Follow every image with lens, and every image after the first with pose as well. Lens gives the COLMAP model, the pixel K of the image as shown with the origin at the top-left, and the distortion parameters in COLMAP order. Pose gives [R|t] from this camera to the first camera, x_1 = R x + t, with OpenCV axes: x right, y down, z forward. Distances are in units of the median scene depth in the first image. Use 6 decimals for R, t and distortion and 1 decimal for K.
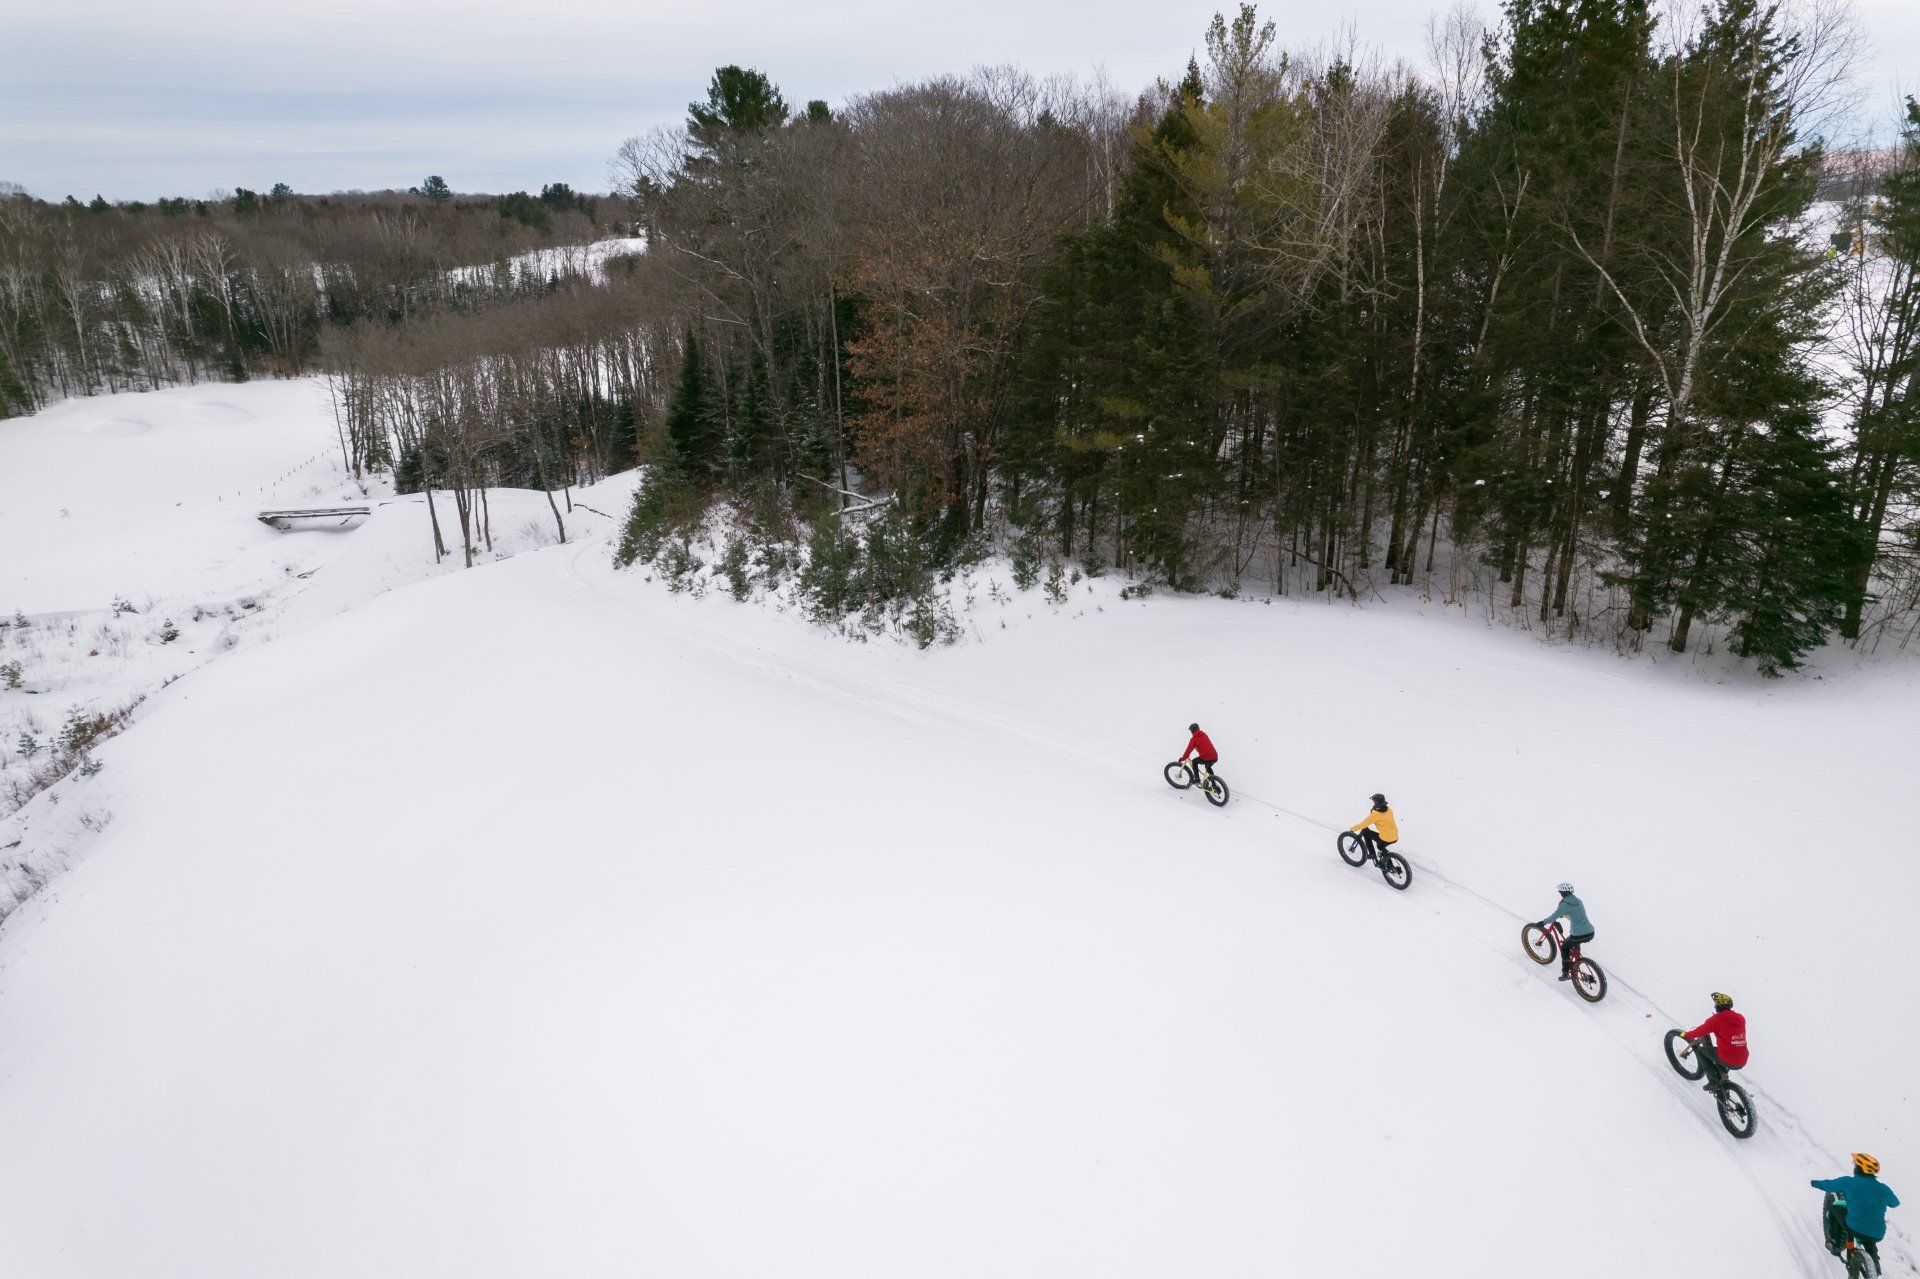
lens RADIAL K [[1231.1, 0, 971.7], [0, 1231.1, 635.6], [0, 0, 1]] dist [-0.080565, 0.071863]
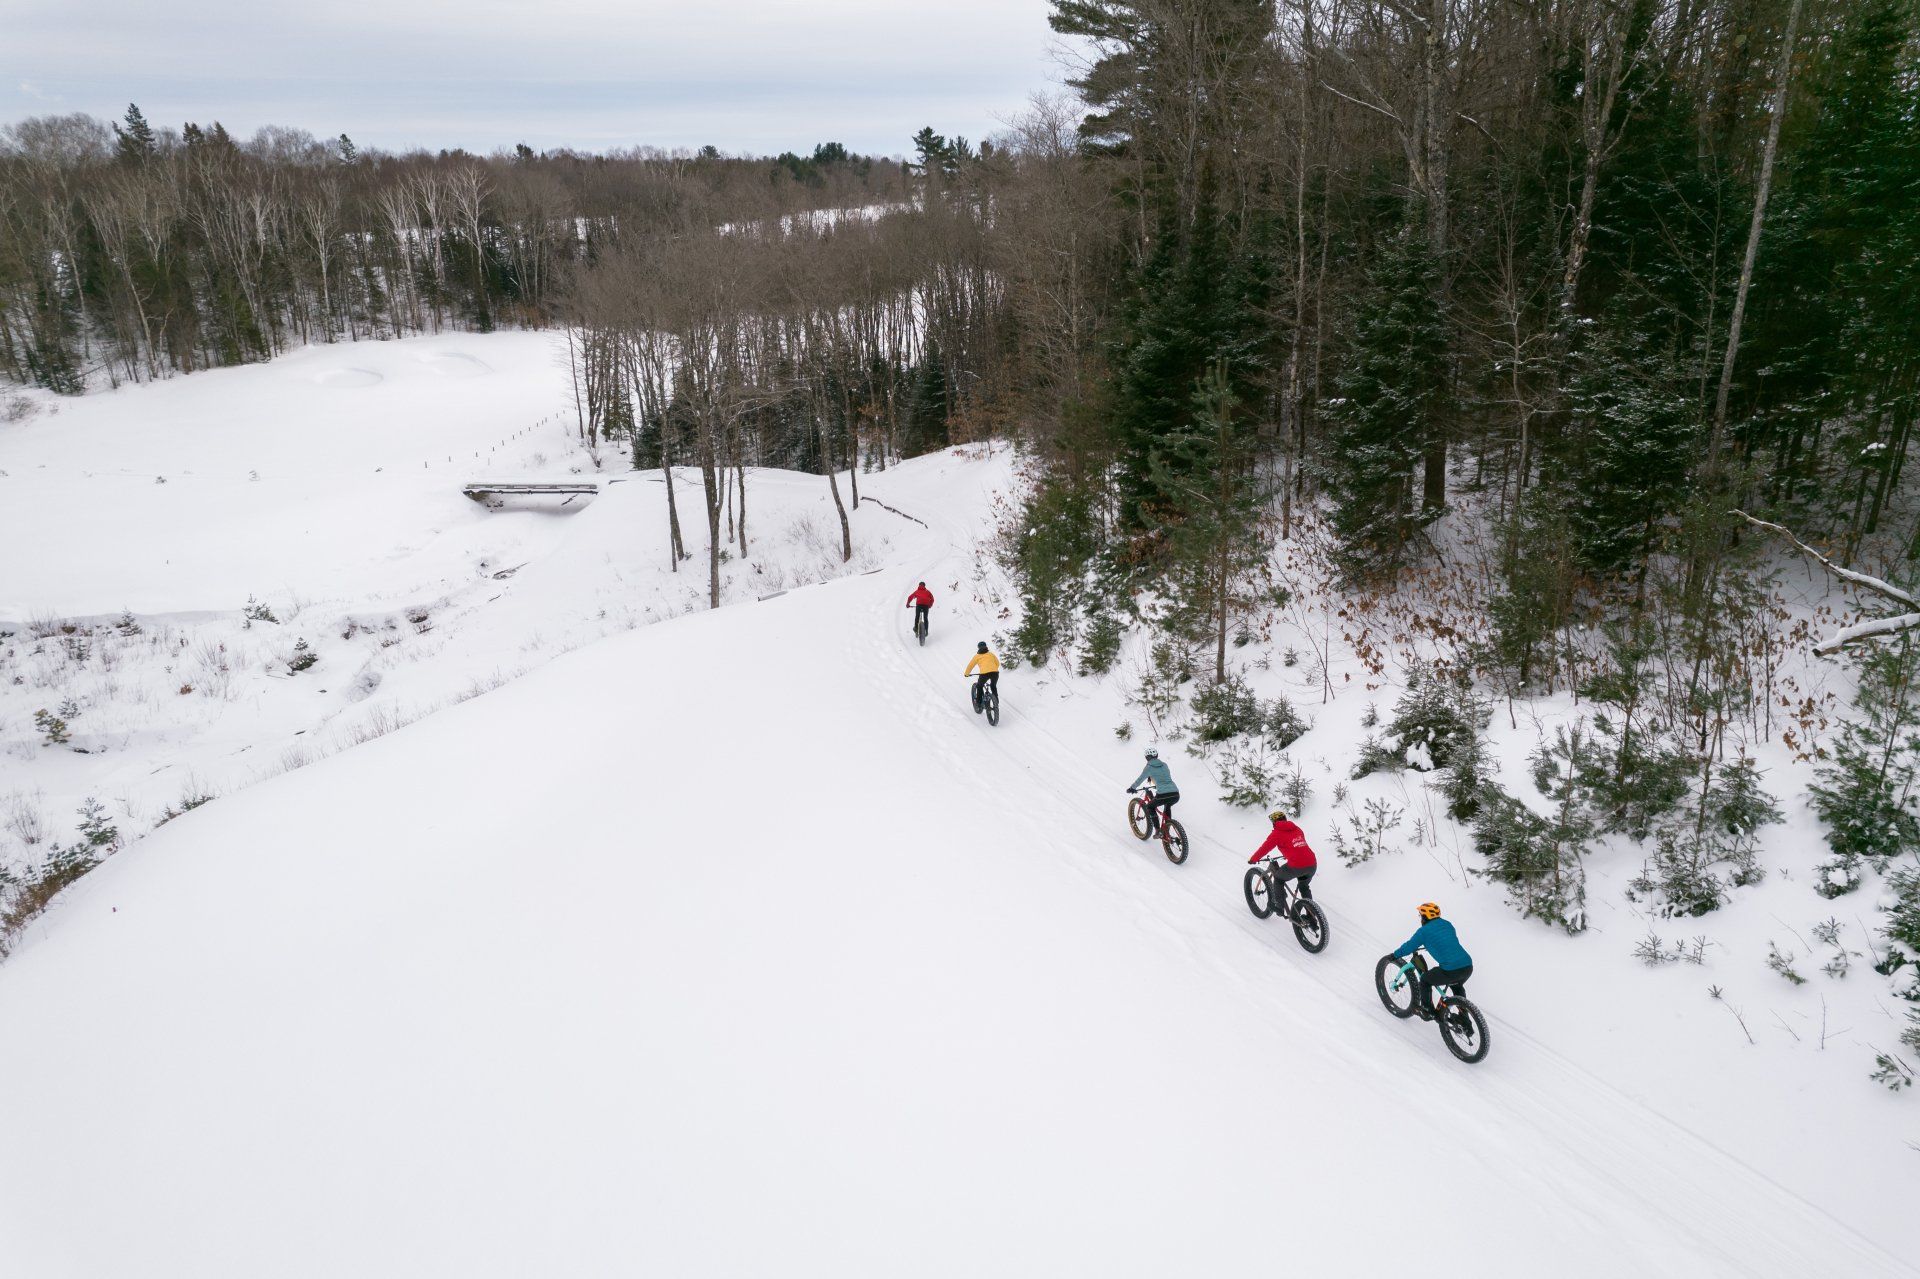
lens RADIAL K [[1231.7, 0, 966.3], [0, 1231.7, 614.9], [0, 0, 1]] dist [-0.094273, 0.087818]
pose [[0.980424, 0.066762, -0.185236, -0.132405], [-0.067873, 0.997694, 0.000343, -0.044650], [0.184832, 0.012237, 0.982694, 0.317231]]
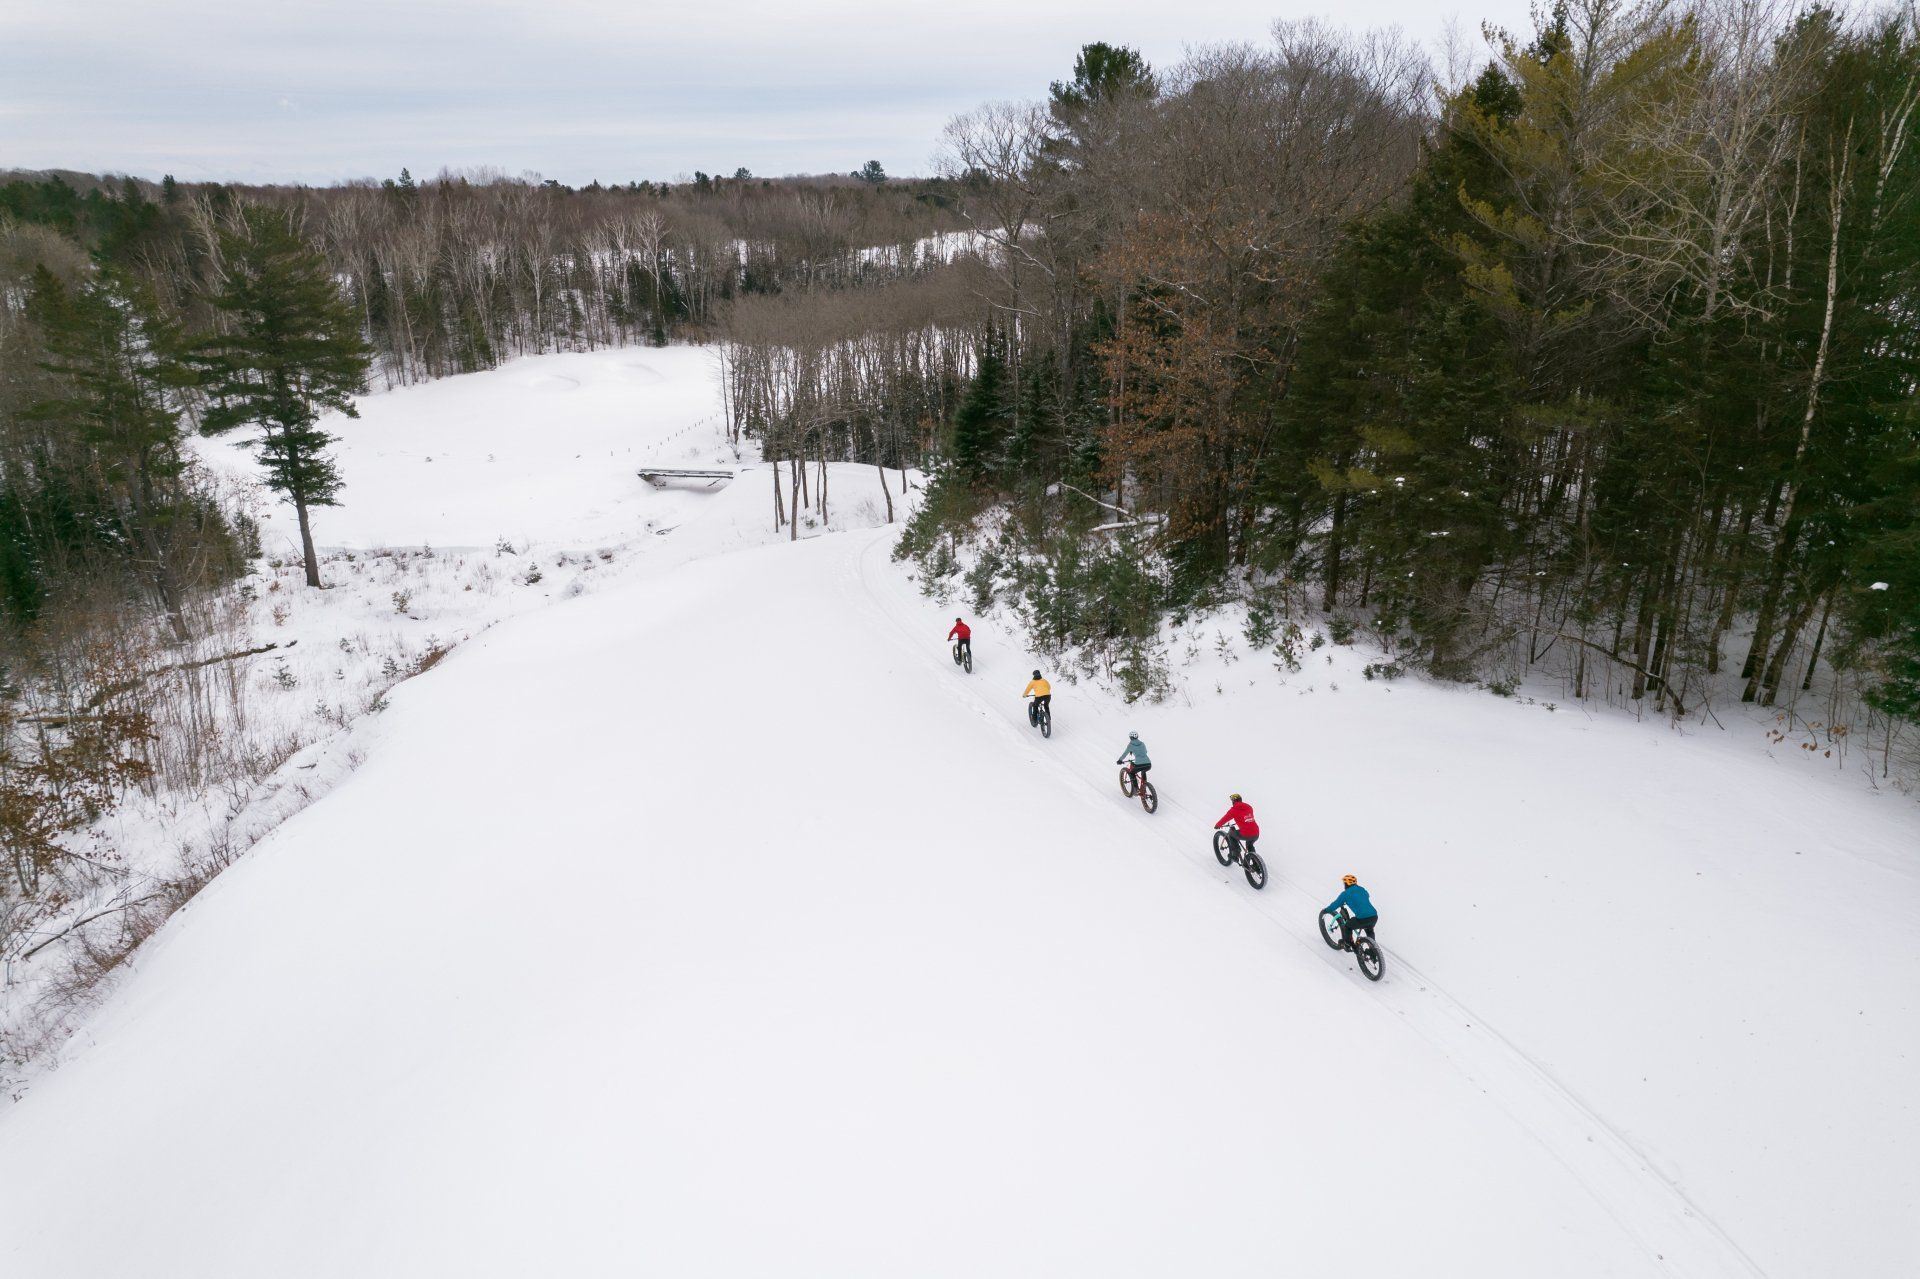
lens RADIAL K [[1231.1, 0, 971.7], [0, 1231.1, 635.6], [0, 0, 1]] dist [-0.080565, 0.071863]
pose [[0.946703, 0.113794, -0.301338, 0.040609], [-0.111276, 0.993461, 0.025566, -0.017044], [0.302276, 0.009329, 0.953175, 0.055738]]
